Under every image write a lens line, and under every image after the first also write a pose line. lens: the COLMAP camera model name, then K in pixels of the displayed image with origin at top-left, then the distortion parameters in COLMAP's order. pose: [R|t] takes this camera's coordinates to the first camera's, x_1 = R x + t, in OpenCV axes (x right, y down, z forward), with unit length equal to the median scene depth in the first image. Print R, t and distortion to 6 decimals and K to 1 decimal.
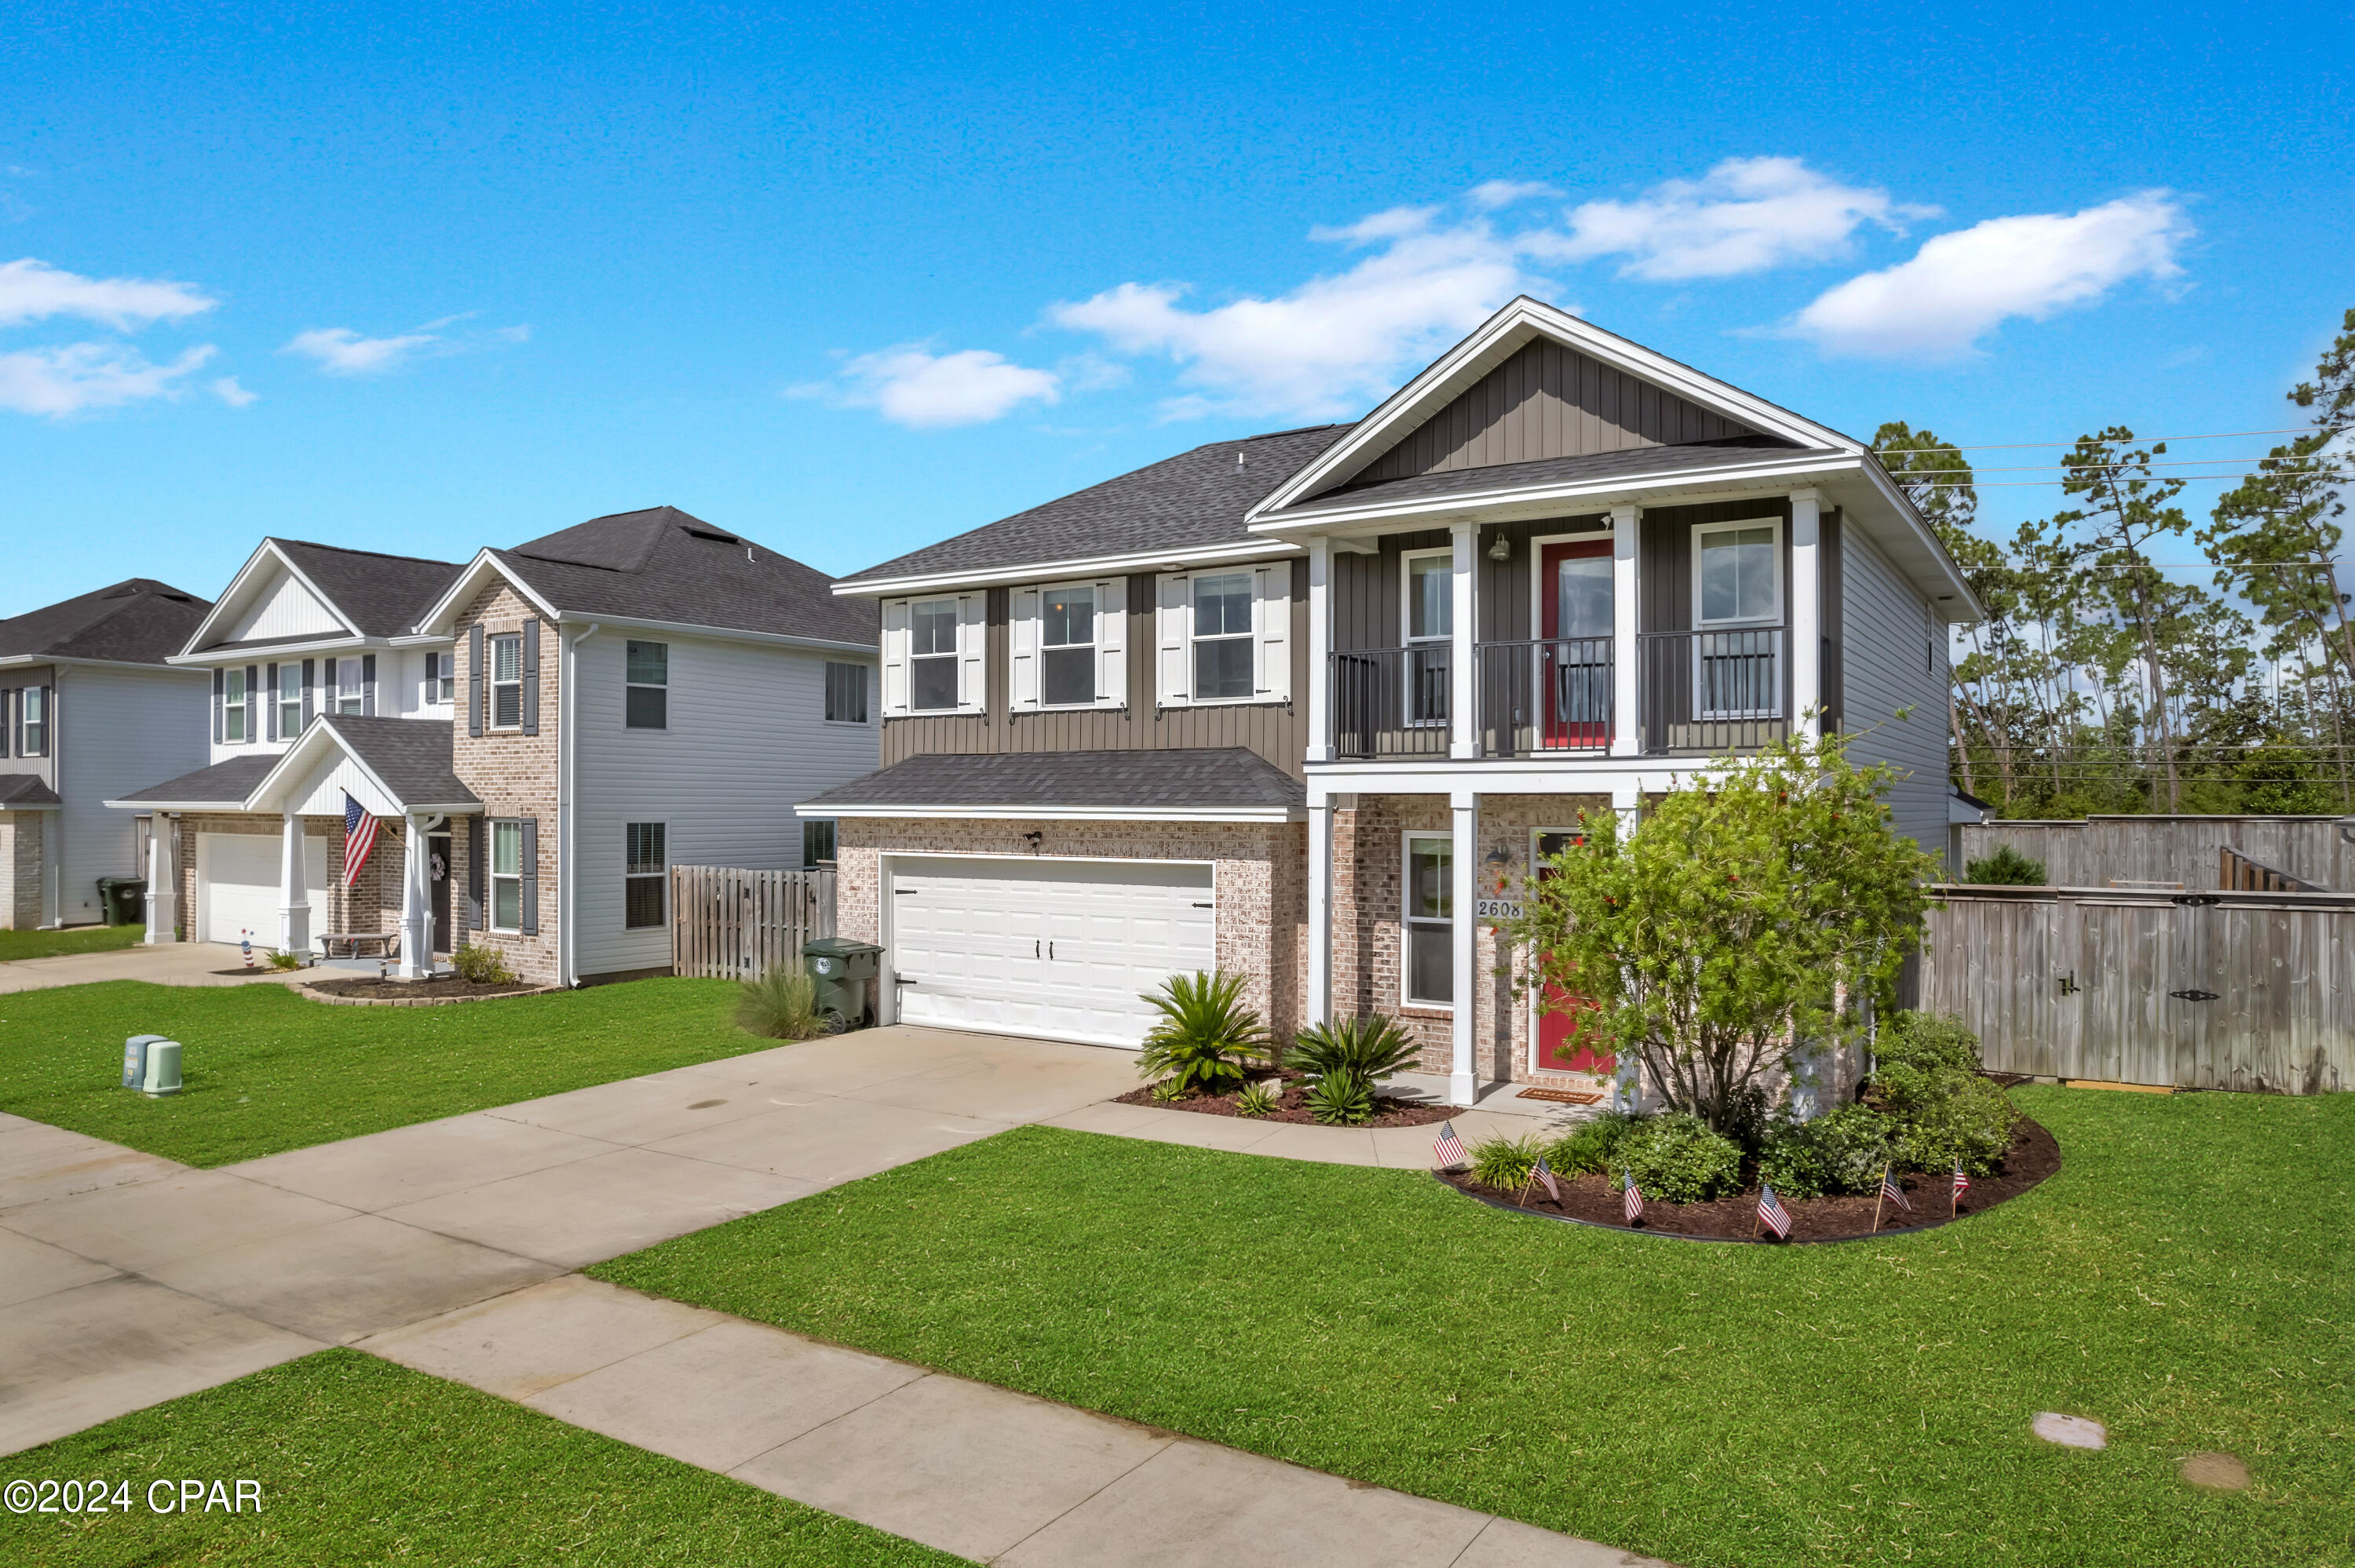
lens RADIAL K [[1508.5, 0, 1177.5], [0, 1508.5, 784.0], [0, 0, 1]] dist [-0.021977, 0.002070]
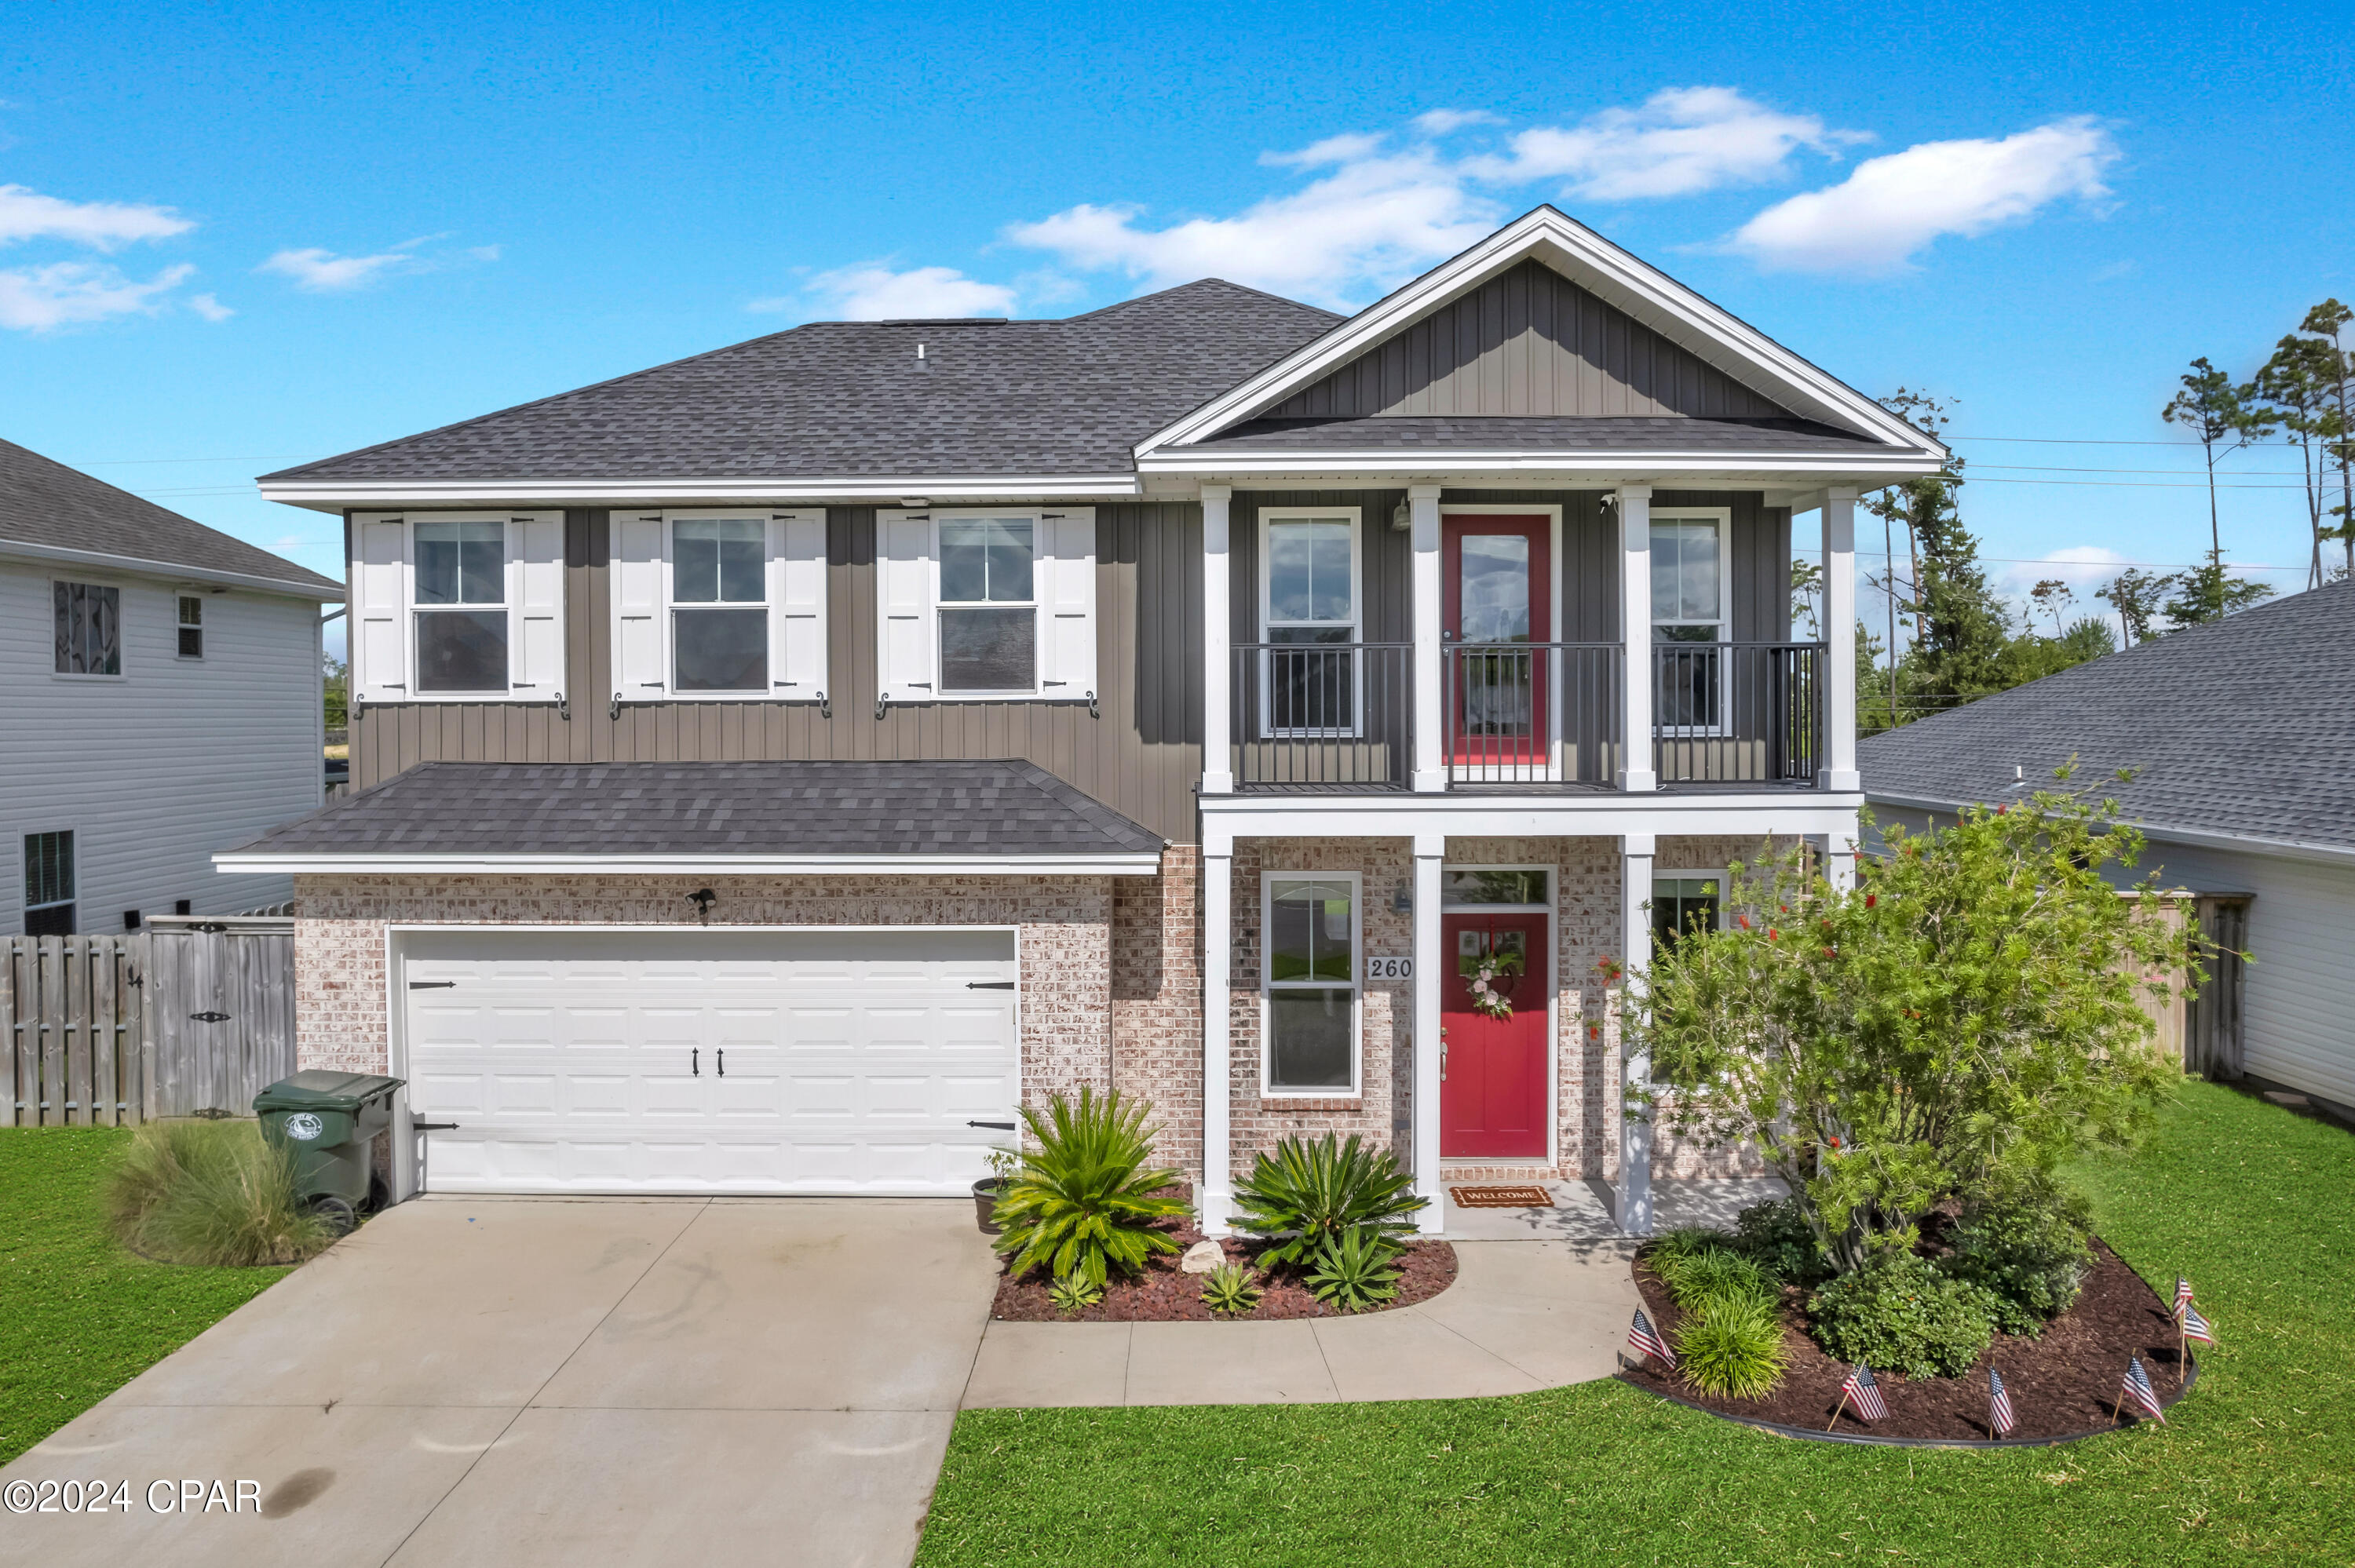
lens RADIAL K [[1540.0, 0, 1184.6], [0, 1540.0, 721.2], [0, 0, 1]] dist [-0.063762, 0.057476]
pose [[0.845607, -0.010619, 0.533700, -0.275002], [-0.000427, 0.999788, 0.020570, -0.056248], [-0.533805, -0.017622, 0.845424, 0.325845]]
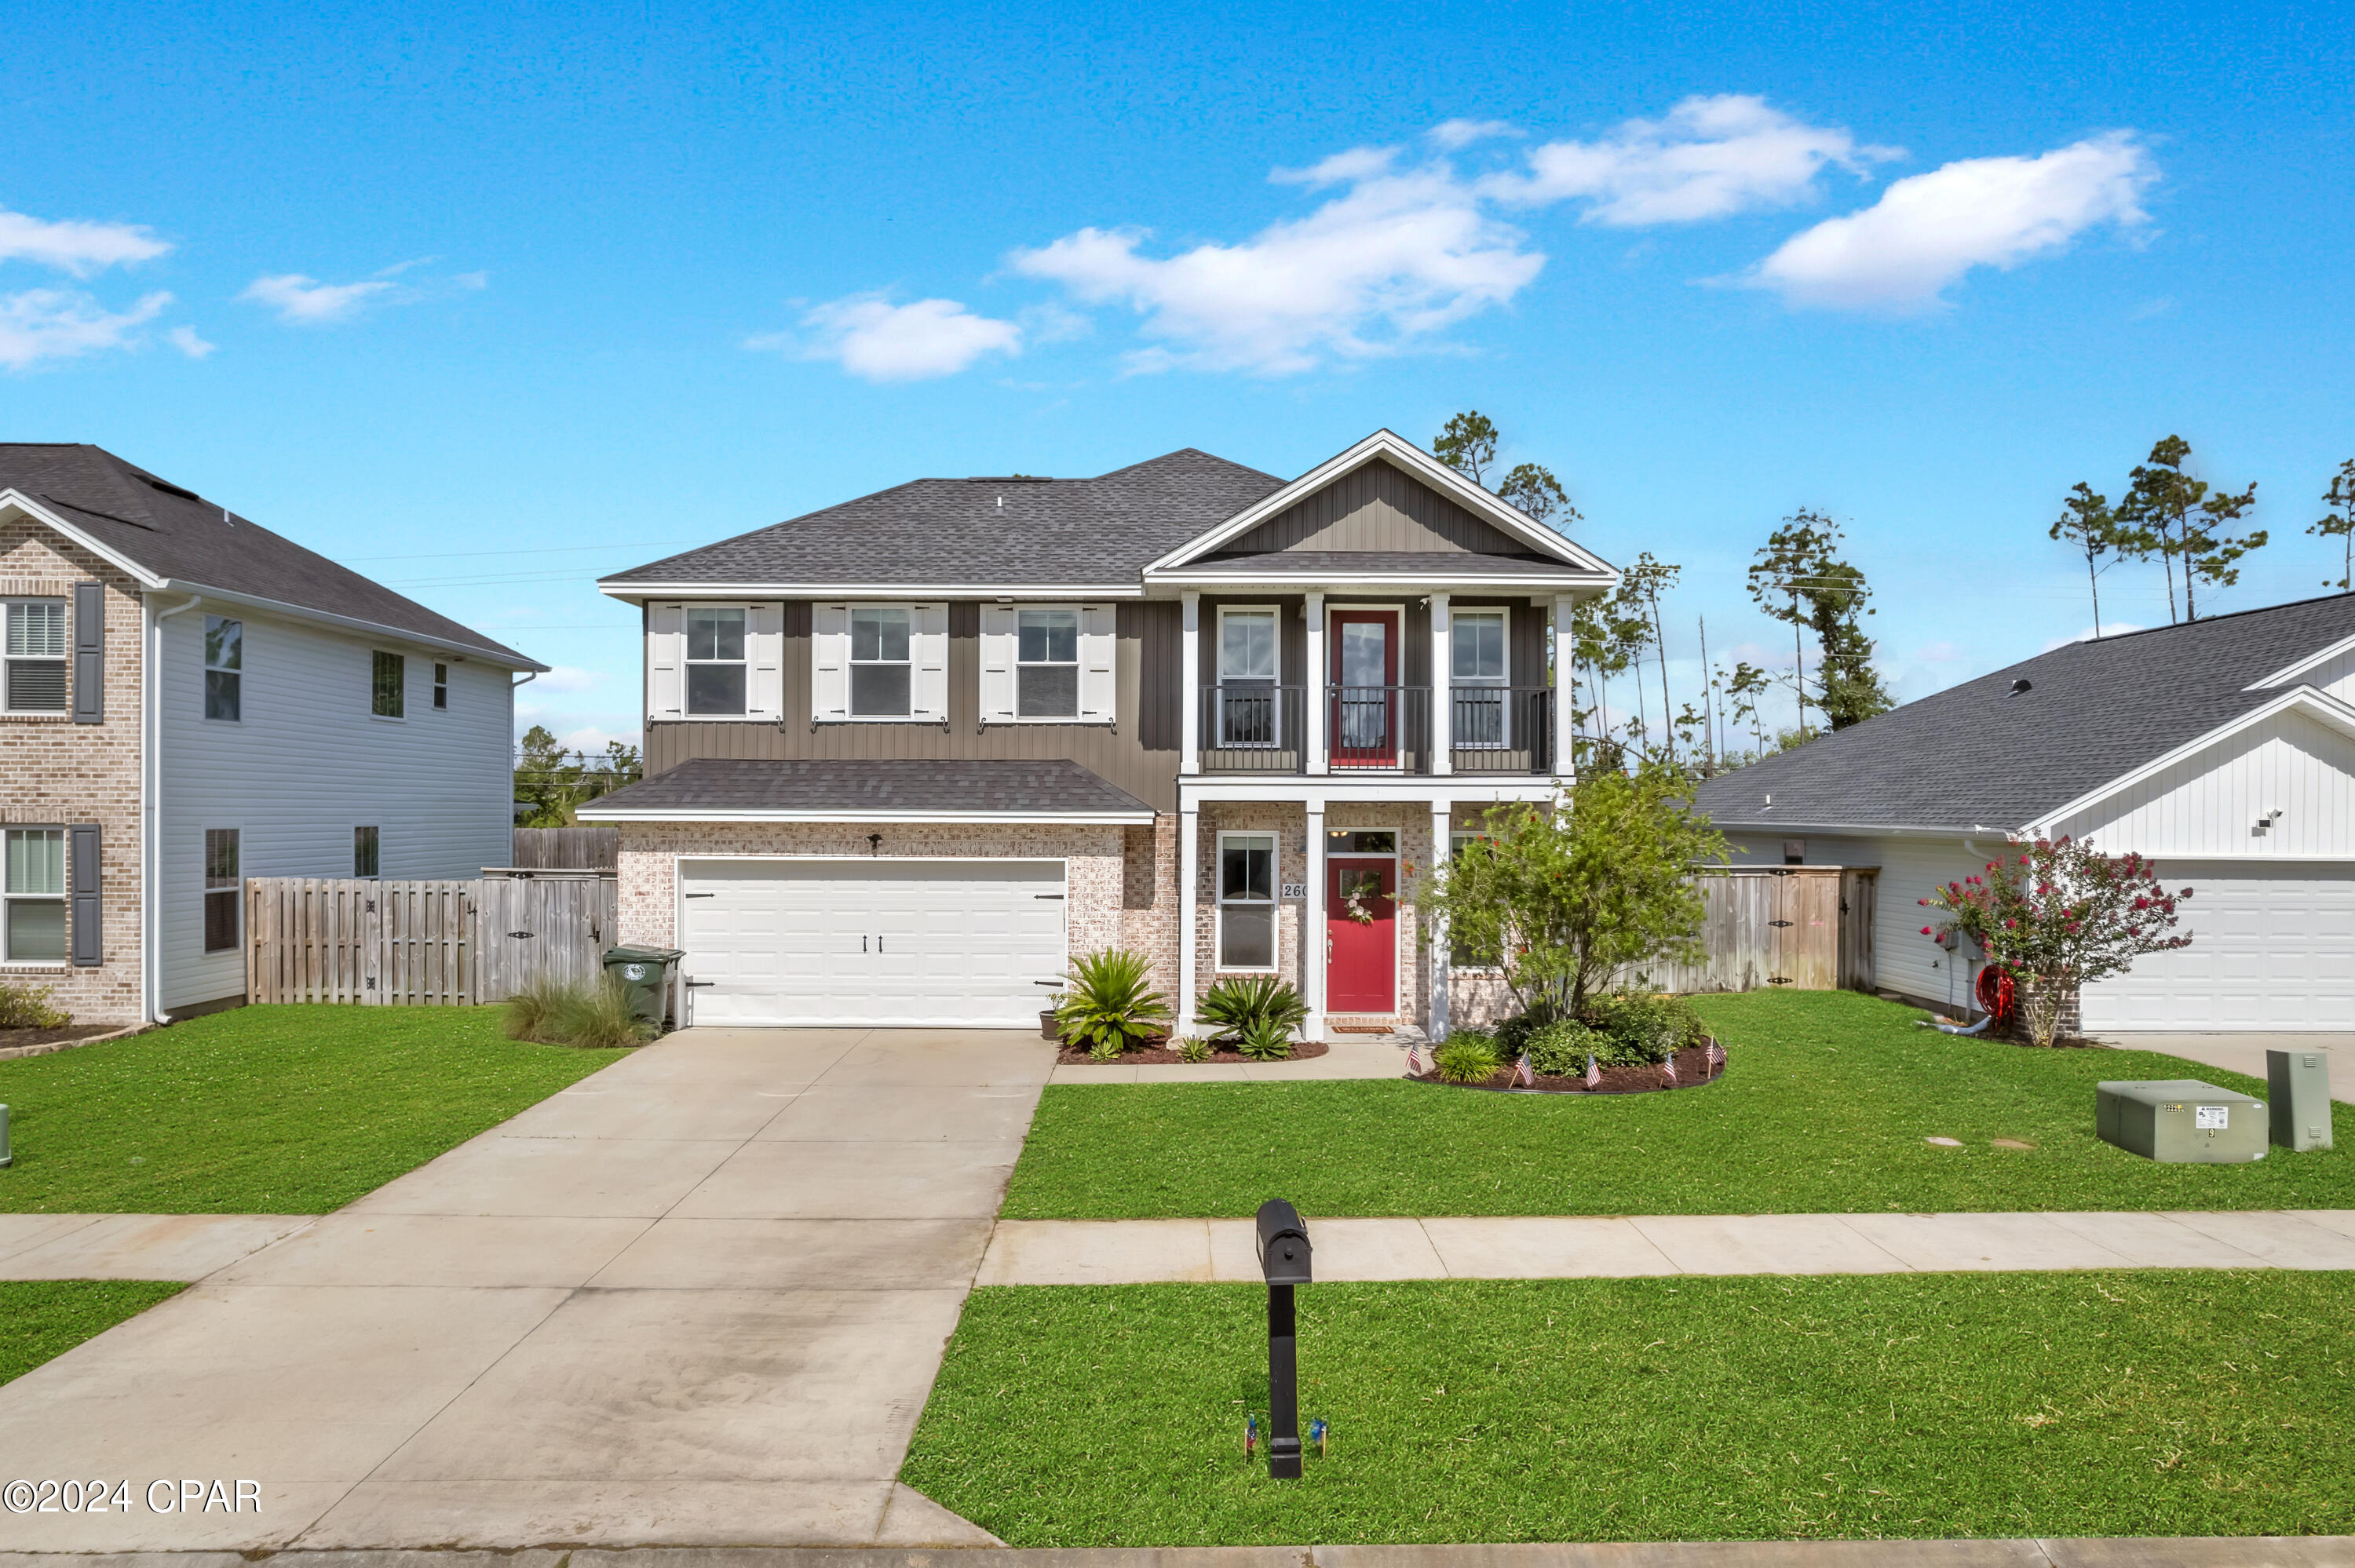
lens RADIAL K [[1508.5, 0, 1177.5], [0, 1508.5, 784.0], [0, 0, 1]] dist [-0.021977, 0.002070]
pose [[0.841413, 0.009199, 0.540314, -0.498212], [-0.008738, 0.999956, -0.003417, -0.002495], [-0.540321, -0.001846, 0.841457, -0.022610]]
